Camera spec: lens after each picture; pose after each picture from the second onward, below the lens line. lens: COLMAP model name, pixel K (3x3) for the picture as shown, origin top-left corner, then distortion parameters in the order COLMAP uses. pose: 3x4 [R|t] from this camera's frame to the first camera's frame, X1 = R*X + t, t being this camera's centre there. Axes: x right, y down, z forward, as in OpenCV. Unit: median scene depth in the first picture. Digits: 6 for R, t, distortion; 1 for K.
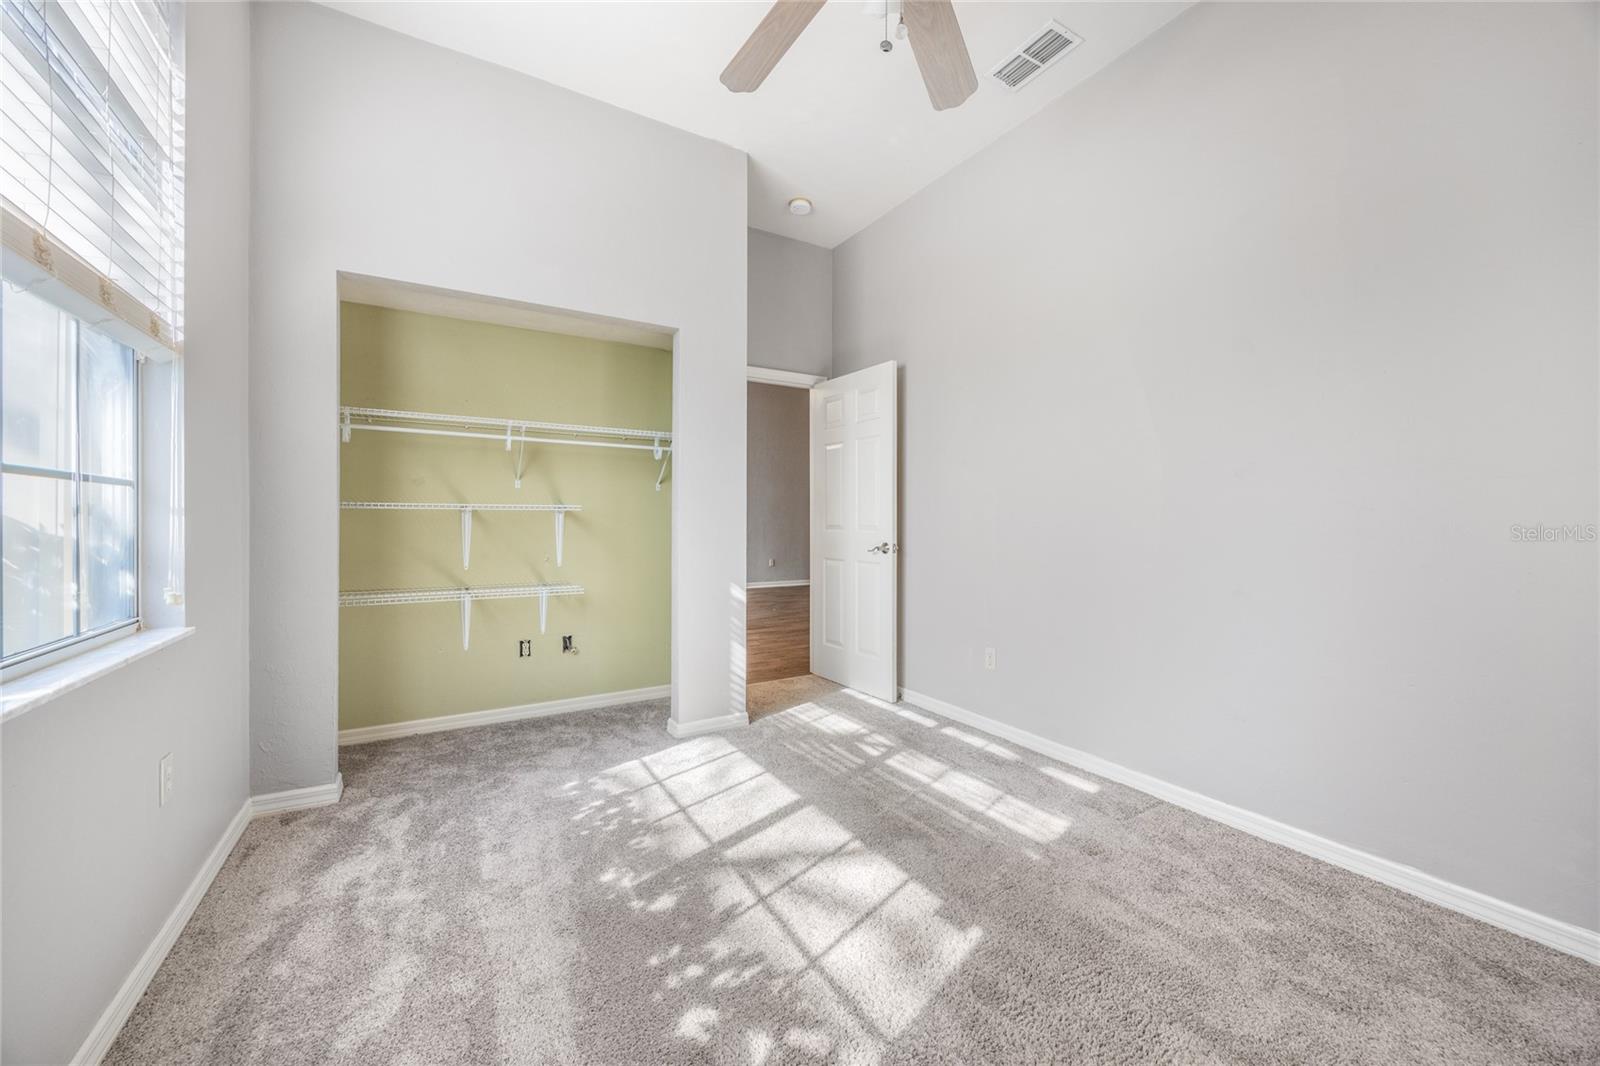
lens RADIAL K [[607.0, 0, 808.5], [0, 607.0, 529.1], [0, 0, 1]] dist [-0.004889, 0.000330]
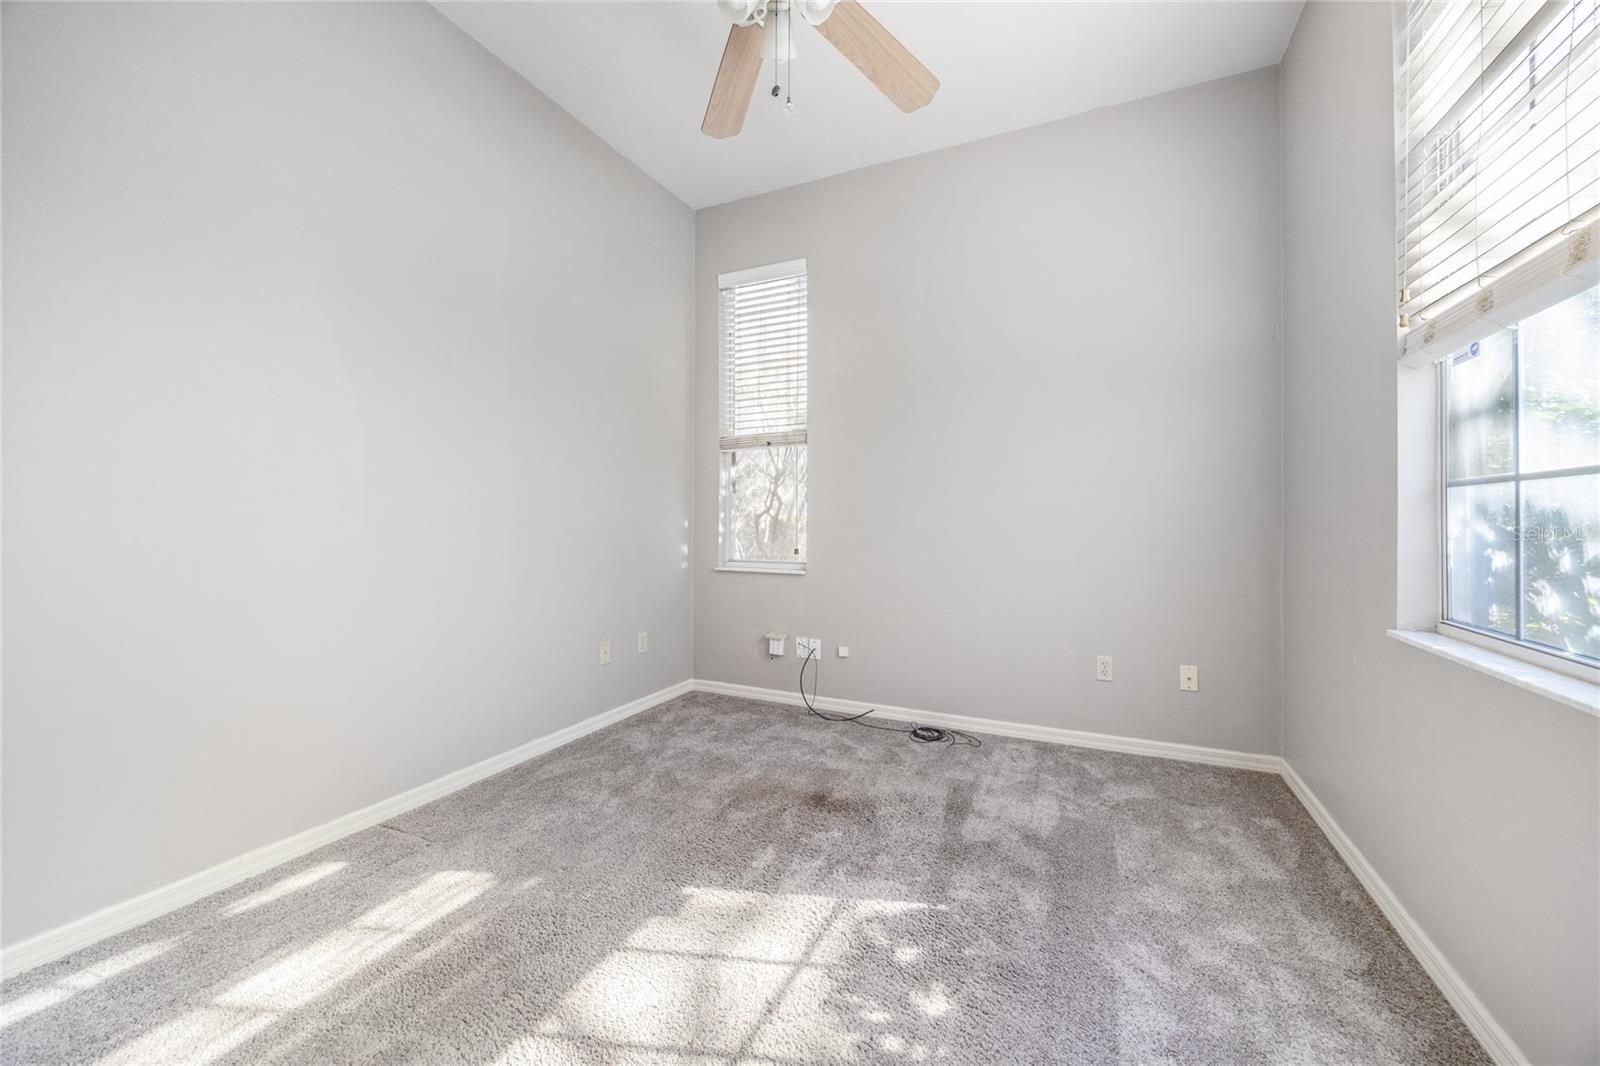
lens RADIAL K [[607.0, 0, 800.2], [0, 607.0, 522.3], [0, 0, 1]] dist [-0.004889, 0.000330]
pose [[-0.548613, -0.005653, 0.836057, -0.680937], [0.003550, 0.999952, 0.009091, -0.012386], [-0.836069, 0.007955, -0.548567, 1.289658]]
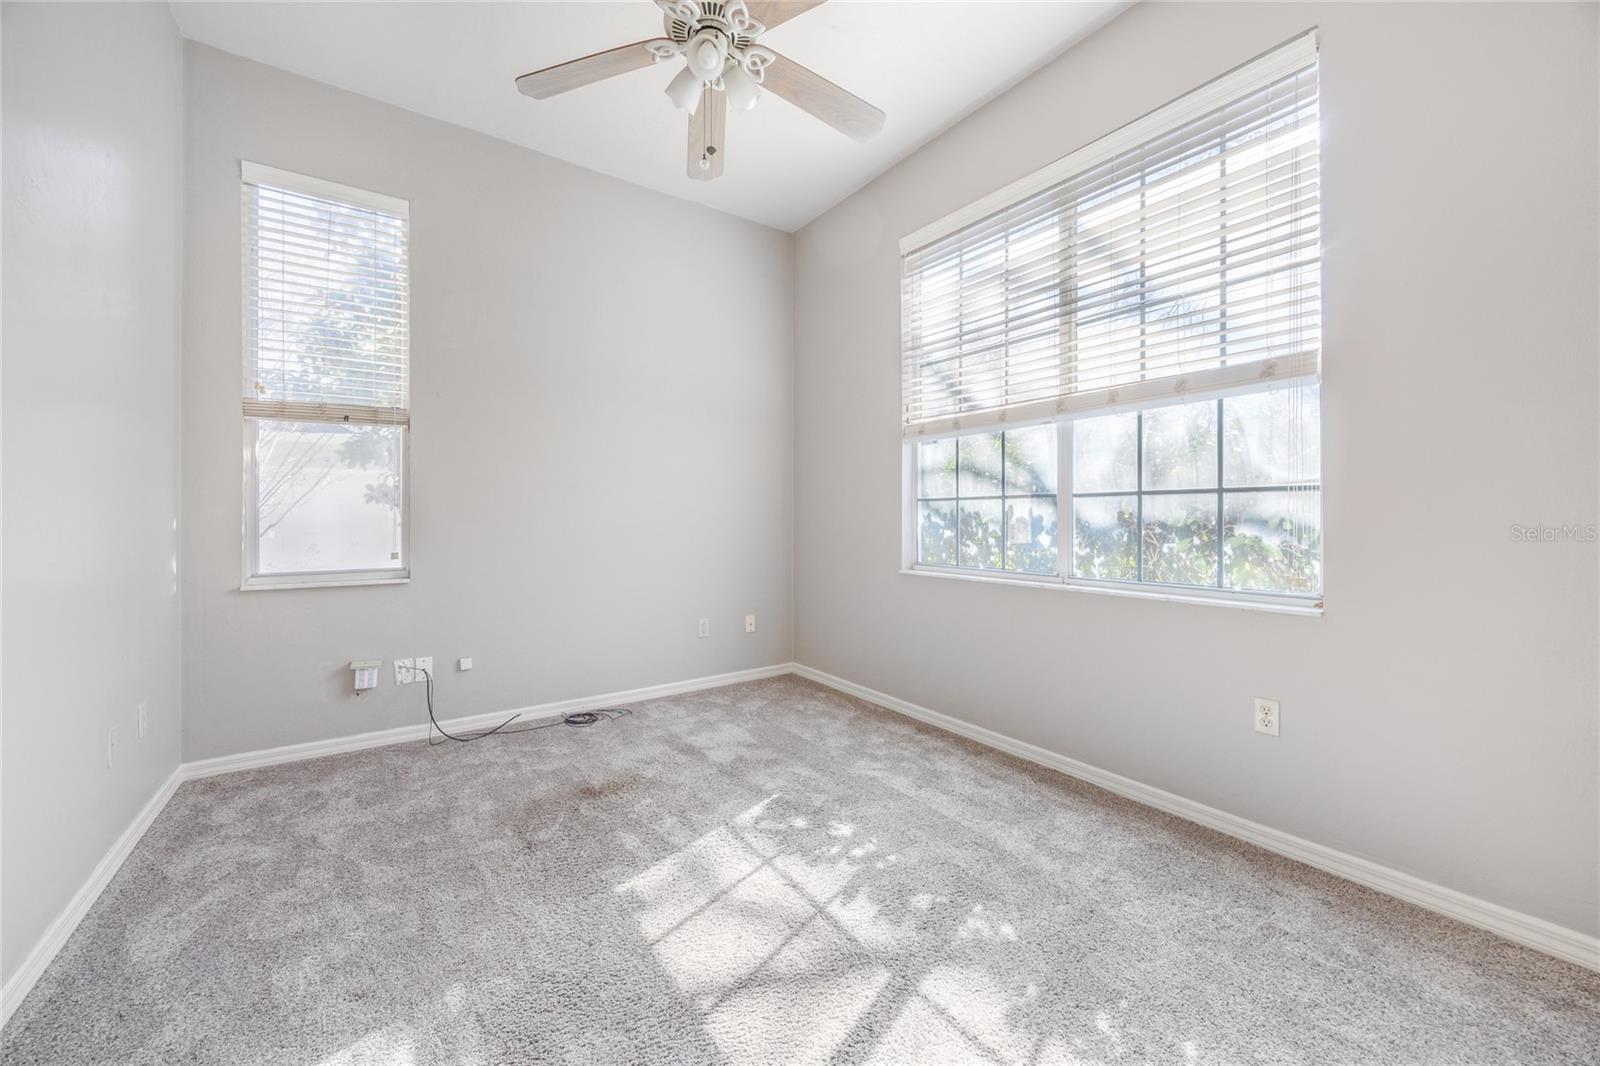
lens RADIAL K [[607.0, 0, 798.0], [0, 607.0, 521.4], [0, 0, 1]] dist [-0.004889, 0.000330]
pose [[-0.998268, -0.000643, -0.058828, 0.017350], [-0.001414, 0.999914, 0.013072, -0.013753], [0.058814, 0.013133, -0.998183, 1.901508]]
